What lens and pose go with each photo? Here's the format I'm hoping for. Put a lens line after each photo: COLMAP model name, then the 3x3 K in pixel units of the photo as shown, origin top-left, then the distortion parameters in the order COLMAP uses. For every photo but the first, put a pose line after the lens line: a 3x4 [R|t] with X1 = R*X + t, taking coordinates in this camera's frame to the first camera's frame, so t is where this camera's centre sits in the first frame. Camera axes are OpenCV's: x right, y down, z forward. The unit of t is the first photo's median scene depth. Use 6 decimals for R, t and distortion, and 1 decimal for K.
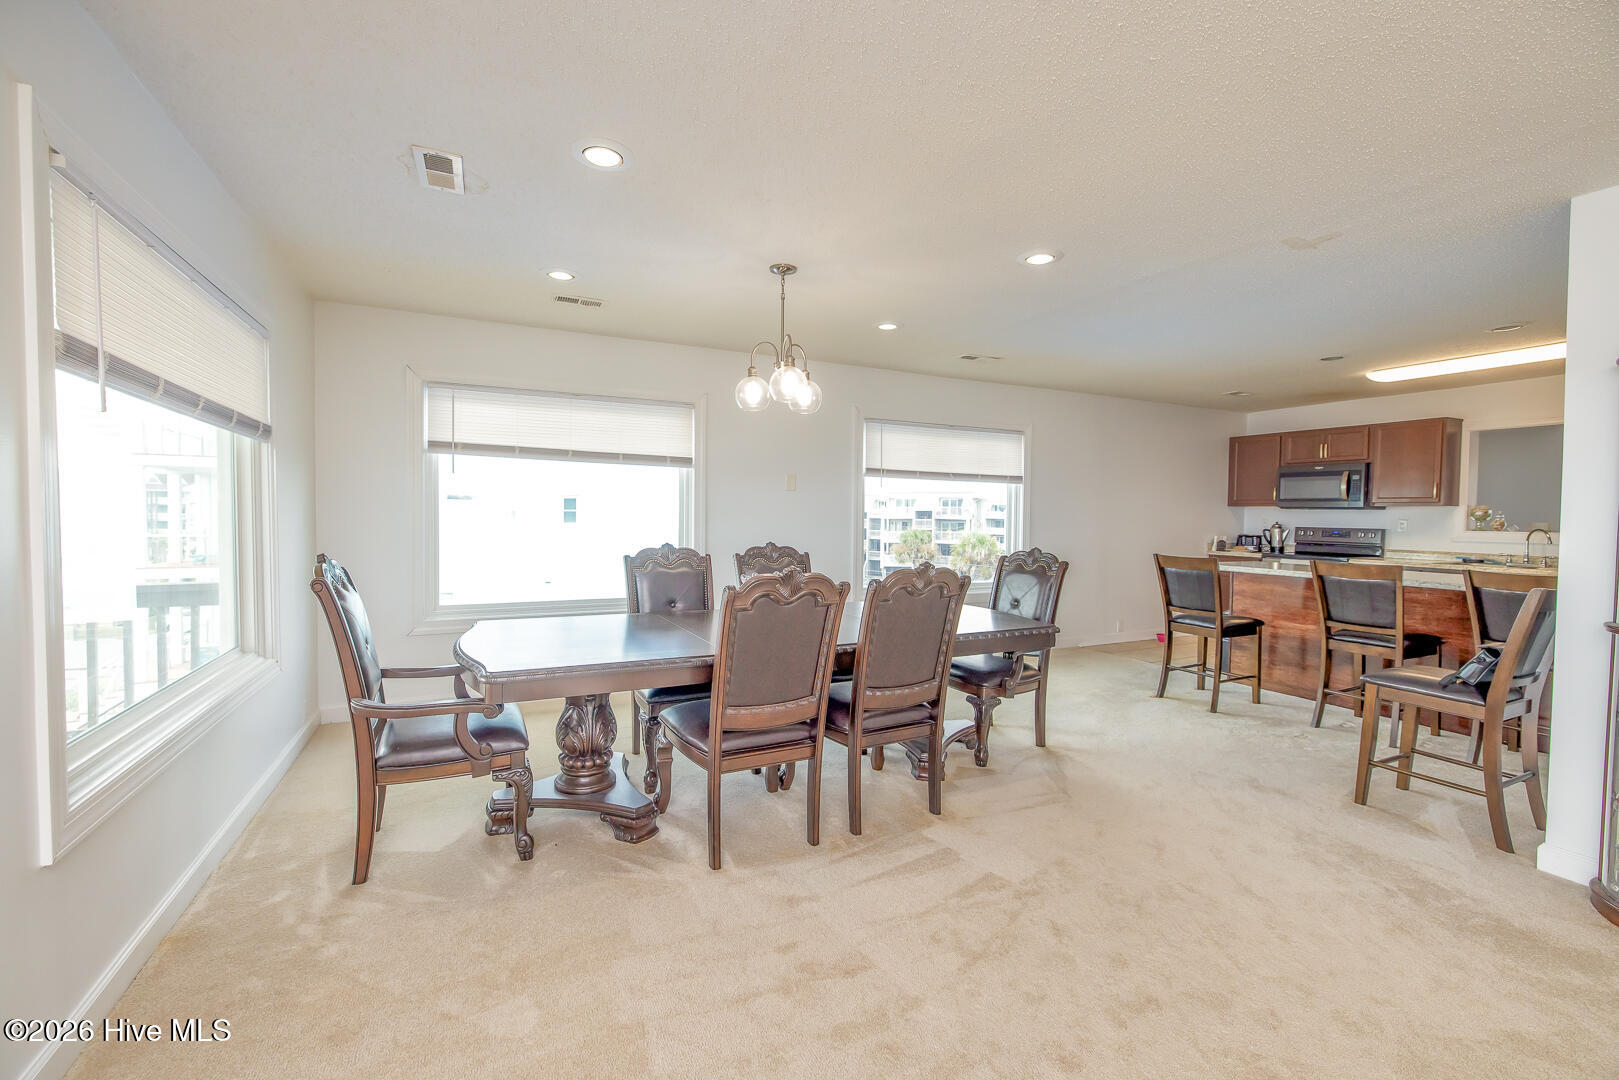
lens RADIAL K [[676.7, 0, 814.6], [0, 676.7, 535.7], [0, 0, 1]] dist [0.004837, 0.000259]
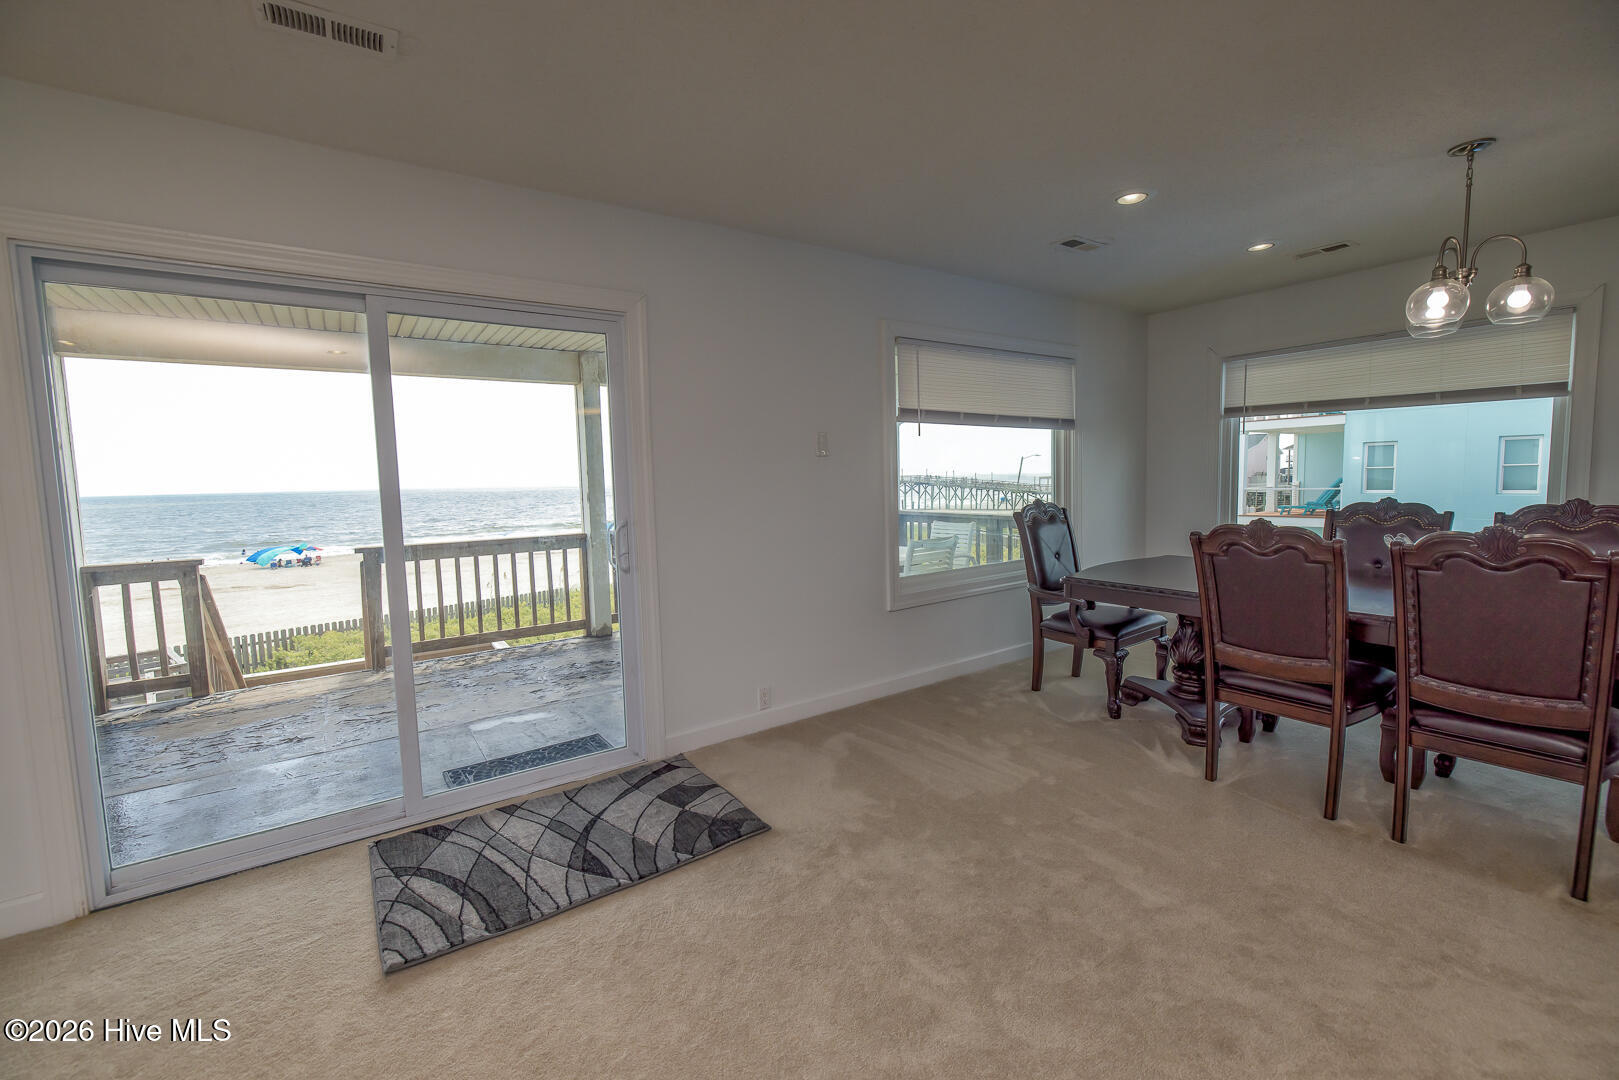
lens RADIAL K [[676.7, 0, 808.8], [0, 676.7, 534.3], [0, 0, 1]] dist [0.004837, 0.000259]
pose [[0.170208, 0.069592, -0.982948, 0.564419], [-0.005002, 0.997551, 0.069759, 0.000809], [0.985396, -0.006957, 0.170139, 0.097125]]
